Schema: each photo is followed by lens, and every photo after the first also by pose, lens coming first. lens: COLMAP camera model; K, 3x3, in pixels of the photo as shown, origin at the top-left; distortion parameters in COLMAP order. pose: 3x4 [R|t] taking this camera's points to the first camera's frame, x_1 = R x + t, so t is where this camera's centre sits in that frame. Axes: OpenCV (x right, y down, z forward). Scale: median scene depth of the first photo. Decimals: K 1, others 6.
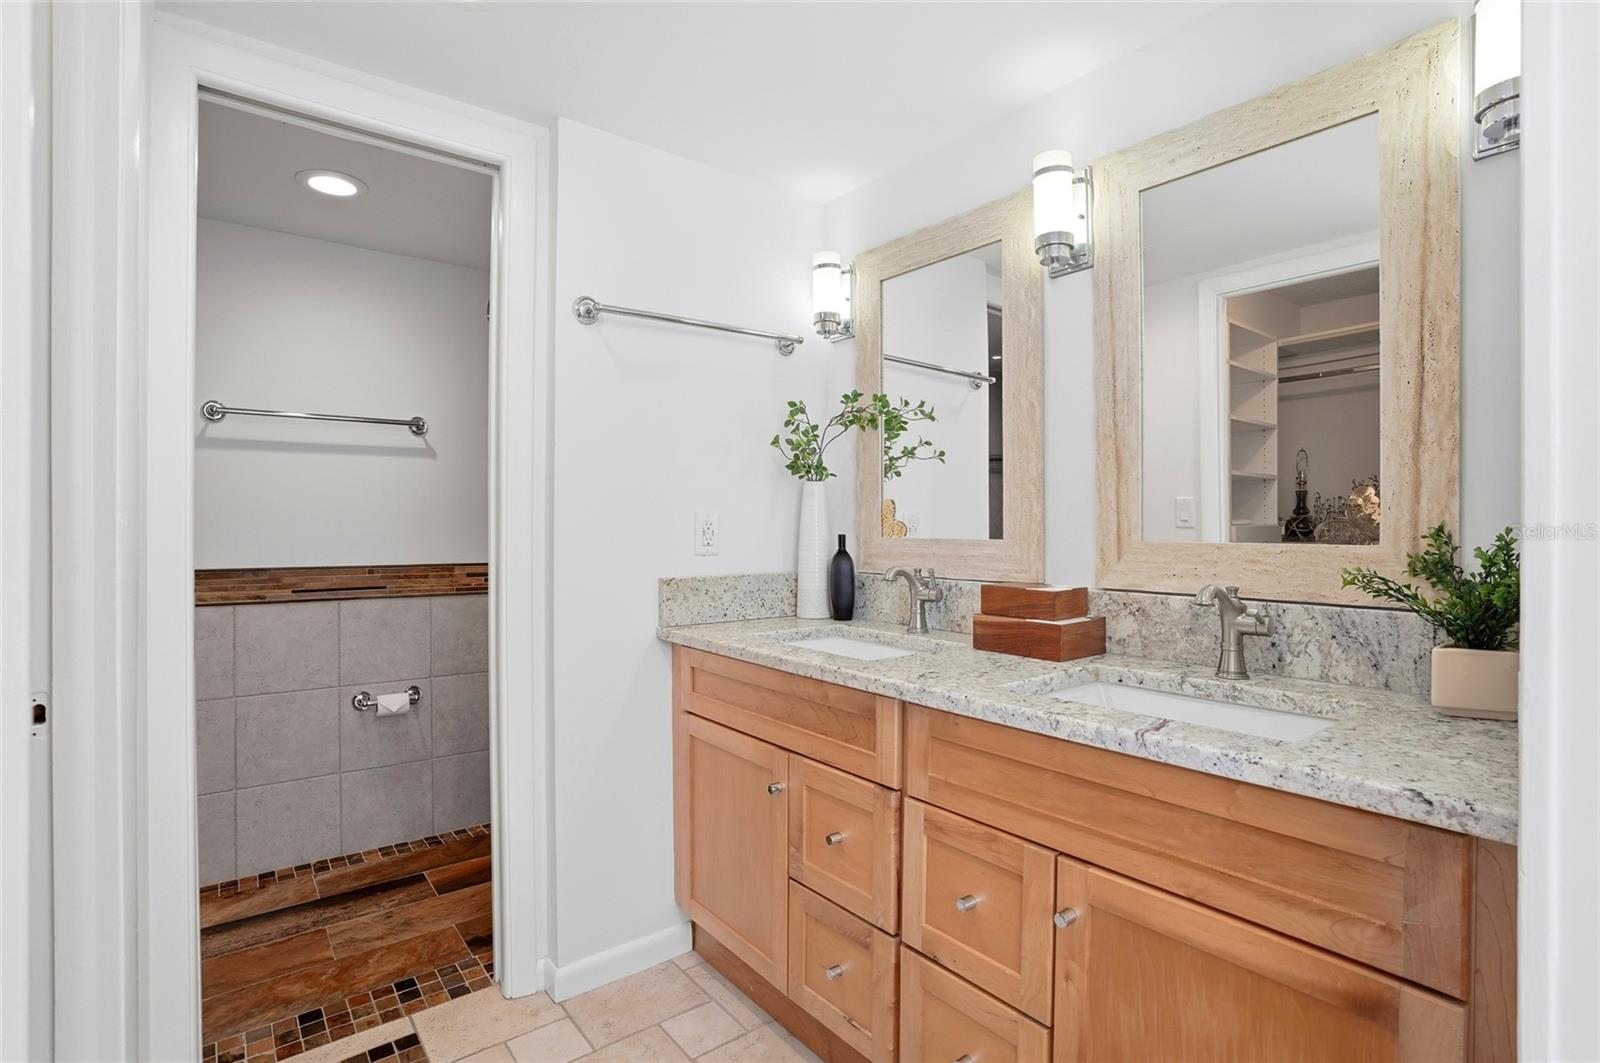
lens RADIAL K [[777.1, 0, 799.0], [0, 777.1, 528.4], [0, 0, 1]] dist [-0.001634, -0.000124]
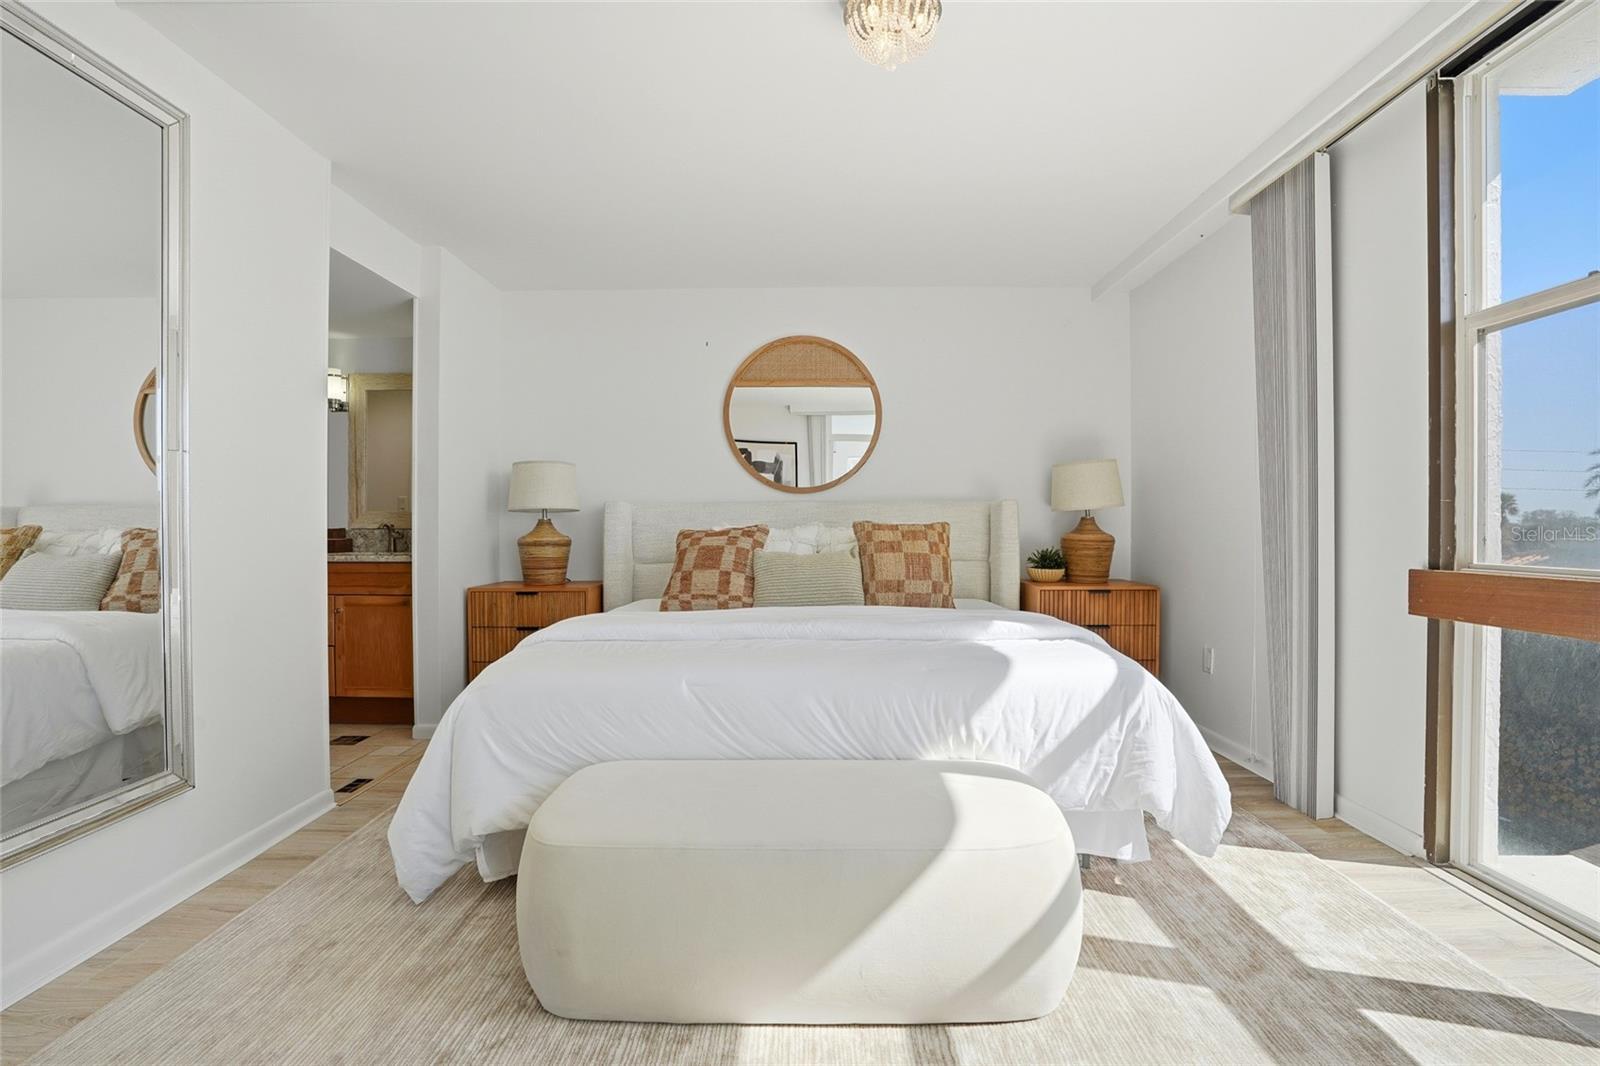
lens RADIAL K [[741.7, 0, 800.0], [0, 741.7, 533.0], [0, 0, 1]] dist [-0.063970, 0.021146]
pose [[0.621221, -0.006000, 0.783613, -0.642681], [-0.001982, 0.999955, 0.009227, 0.064248], [-0.783633, -0.007285, 0.621181, -1.857125]]
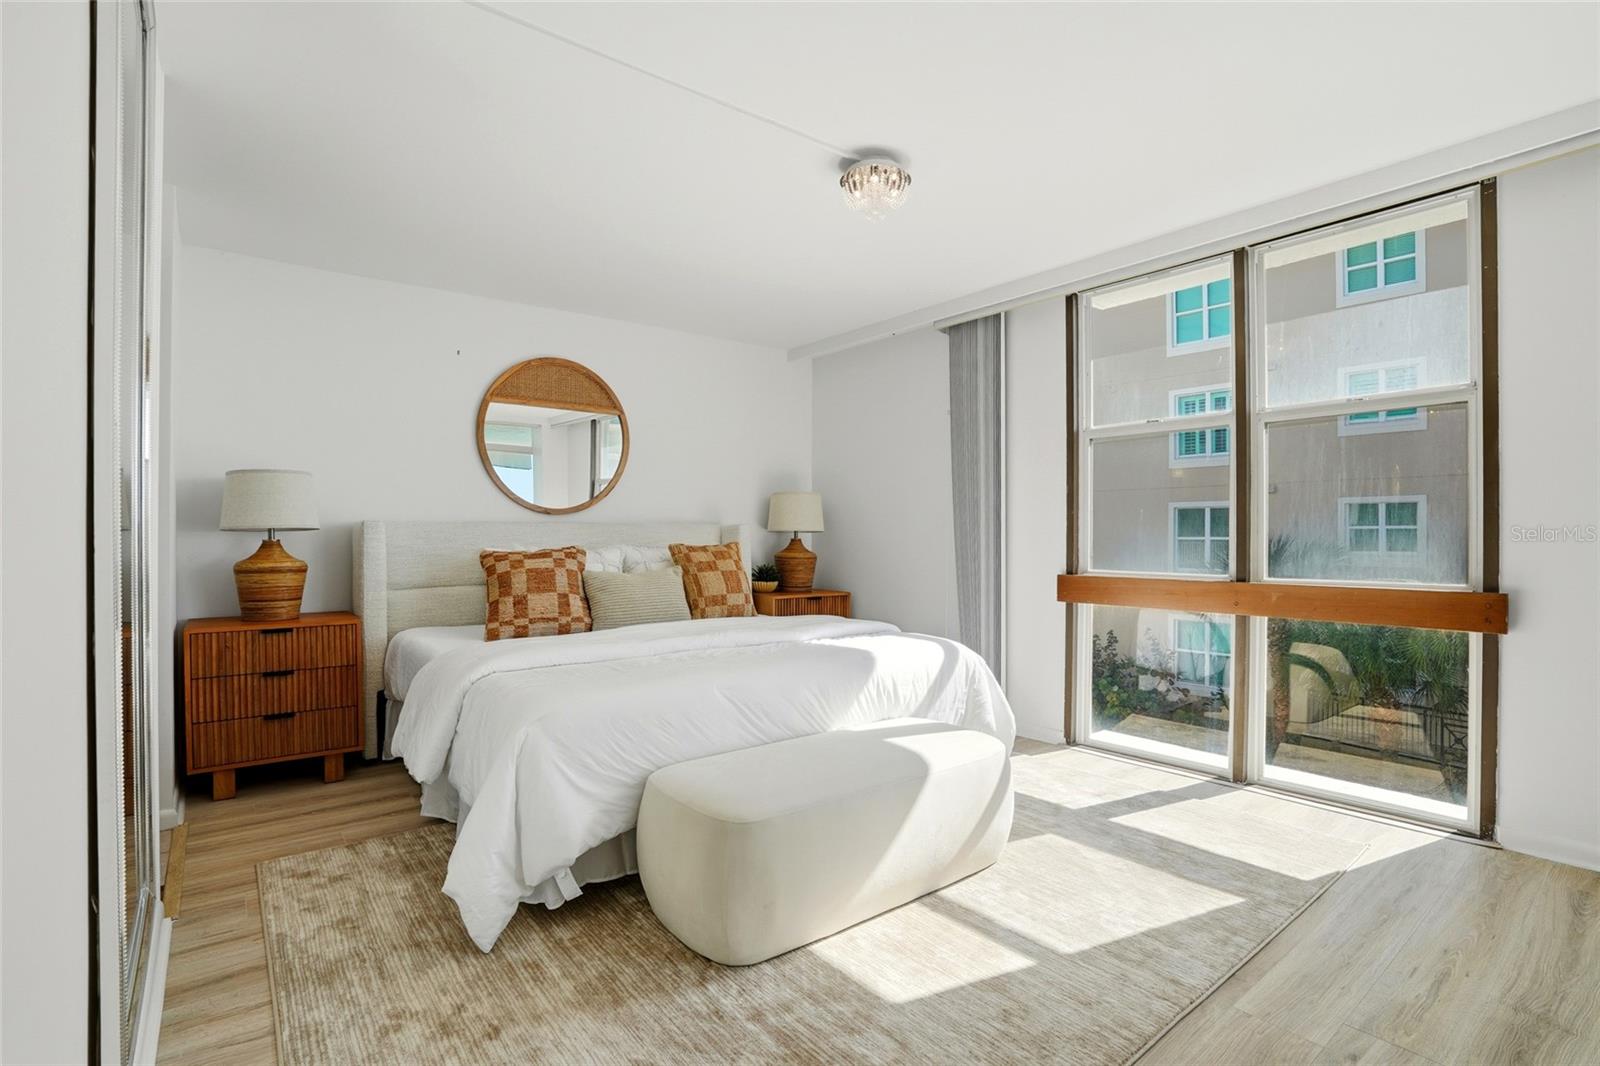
lens RADIAL K [[758.8, 0, 816.7], [0, 758.8, 535.9], [0, 0, 1]] dist [-0.048461, -0.000090]
pose [[-0.007004, 0.003849, 0.999968, -1.301815], [-0.004854, 0.999981, -0.003883, 0.030808], [-0.999964, -0.004881, -0.006985, -1.114515]]
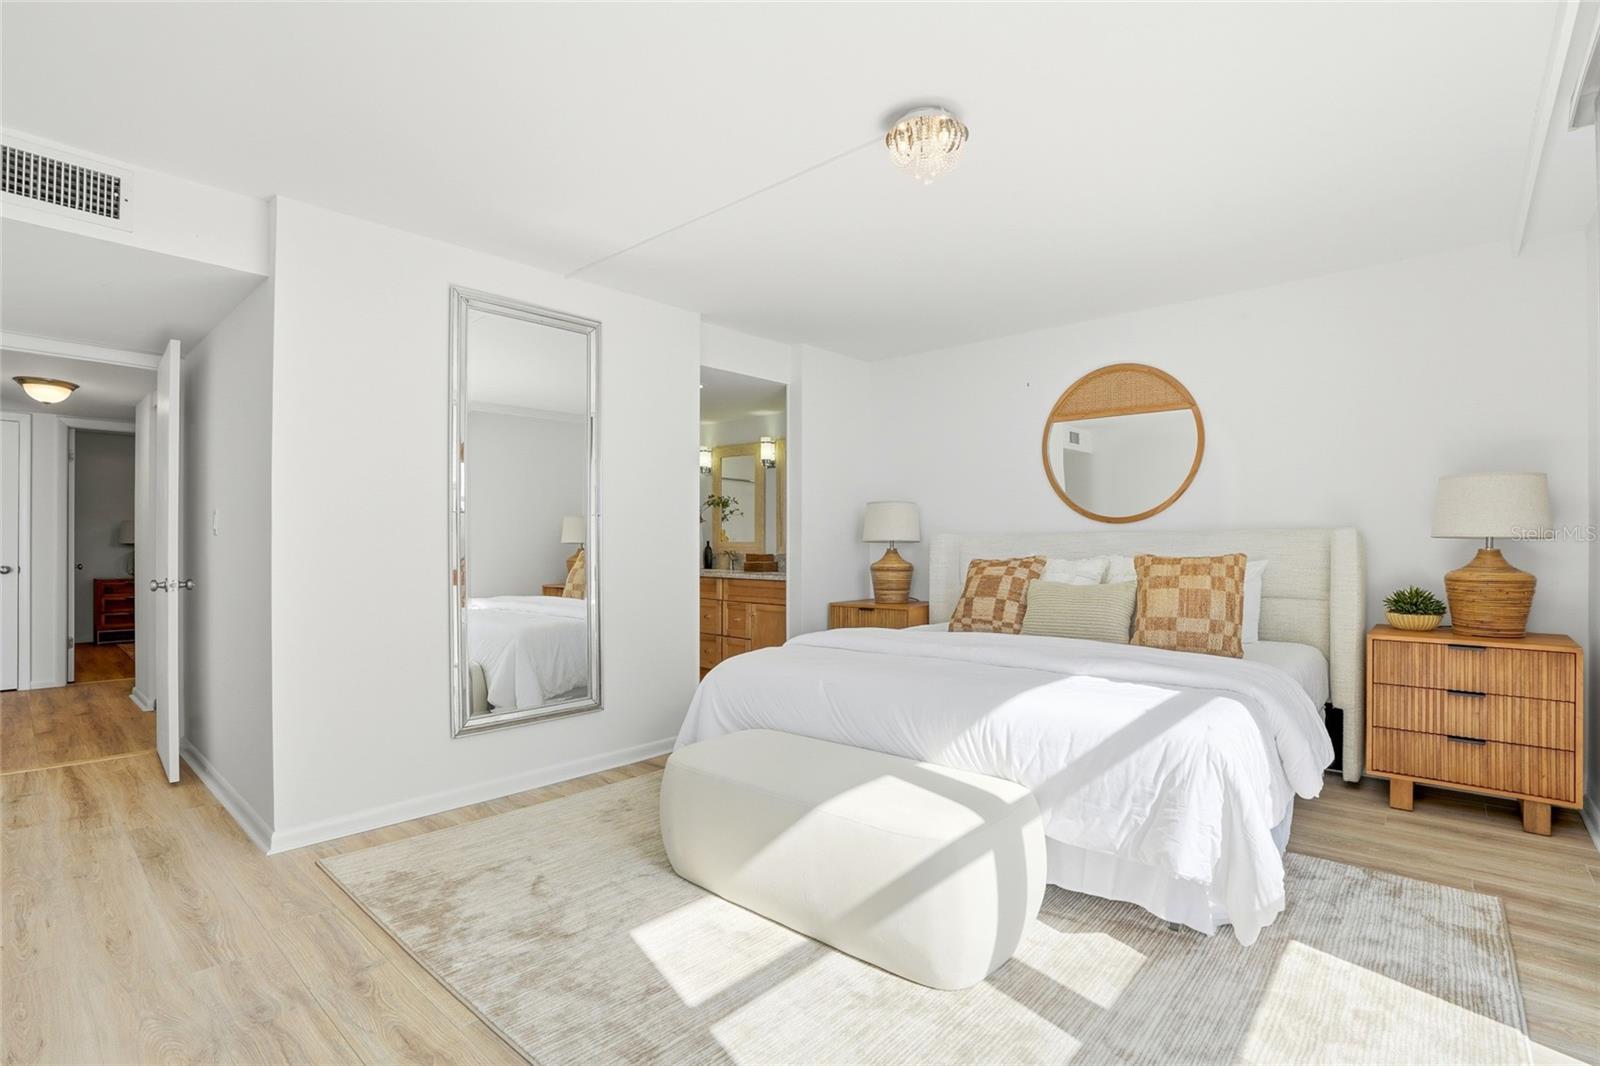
lens RADIAL K [[755.2, 0, 795.7], [0, 755.2, 536.4], [0, 0, 1]] dist [-0.075491, 0.030912]
pose [[0.984355, 0.004931, 0.176127, -0.165295], [-0.003568, 0.999961, -0.008052, 0.018786], [-0.176160, 0.007297, 0.984334, -2.562398]]
